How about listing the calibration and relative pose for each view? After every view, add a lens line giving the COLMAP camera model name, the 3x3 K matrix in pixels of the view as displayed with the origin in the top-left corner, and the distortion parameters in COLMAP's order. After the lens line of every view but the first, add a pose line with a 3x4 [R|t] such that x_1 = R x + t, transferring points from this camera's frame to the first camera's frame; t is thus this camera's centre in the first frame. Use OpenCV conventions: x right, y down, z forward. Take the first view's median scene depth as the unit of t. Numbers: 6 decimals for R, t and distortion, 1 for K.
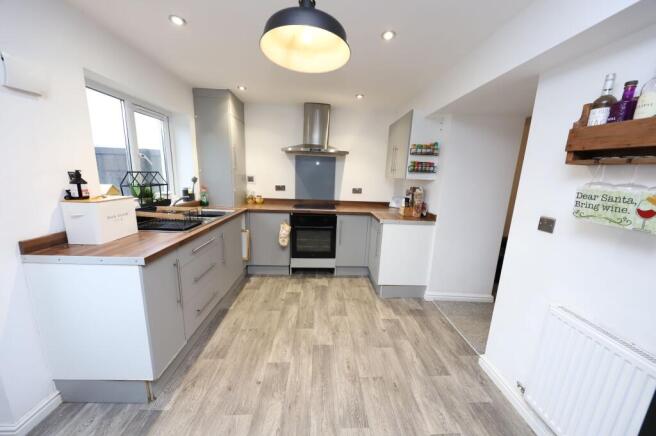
lens RADIAL K [[222.5, 0, 328.4], [0, 222.5, 217.2], [0, 0, 1]] dist [-0.000437, -0.000059]
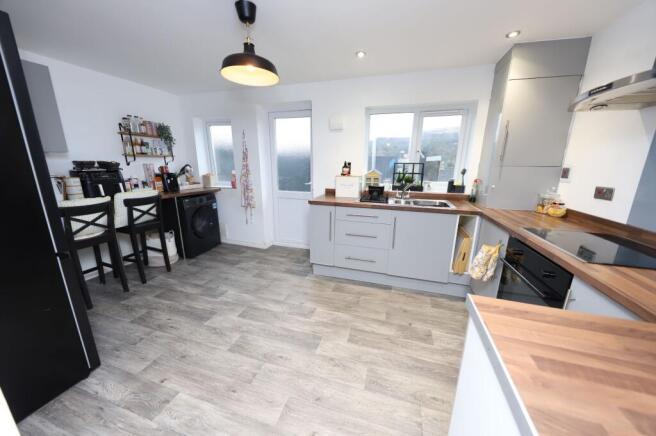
lens RADIAL K [[222.5, 0, 330.8], [0, 222.5, 215.8], [0, 0, 1]] dist [-0.000437, -0.000059]
pose [[-0.318712, 0.175761, -0.931413, 0.657977], [-0.205814, 0.946380, 0.249011, -0.146343], [0.925237, 0.271061, -0.265448, 1.054625]]
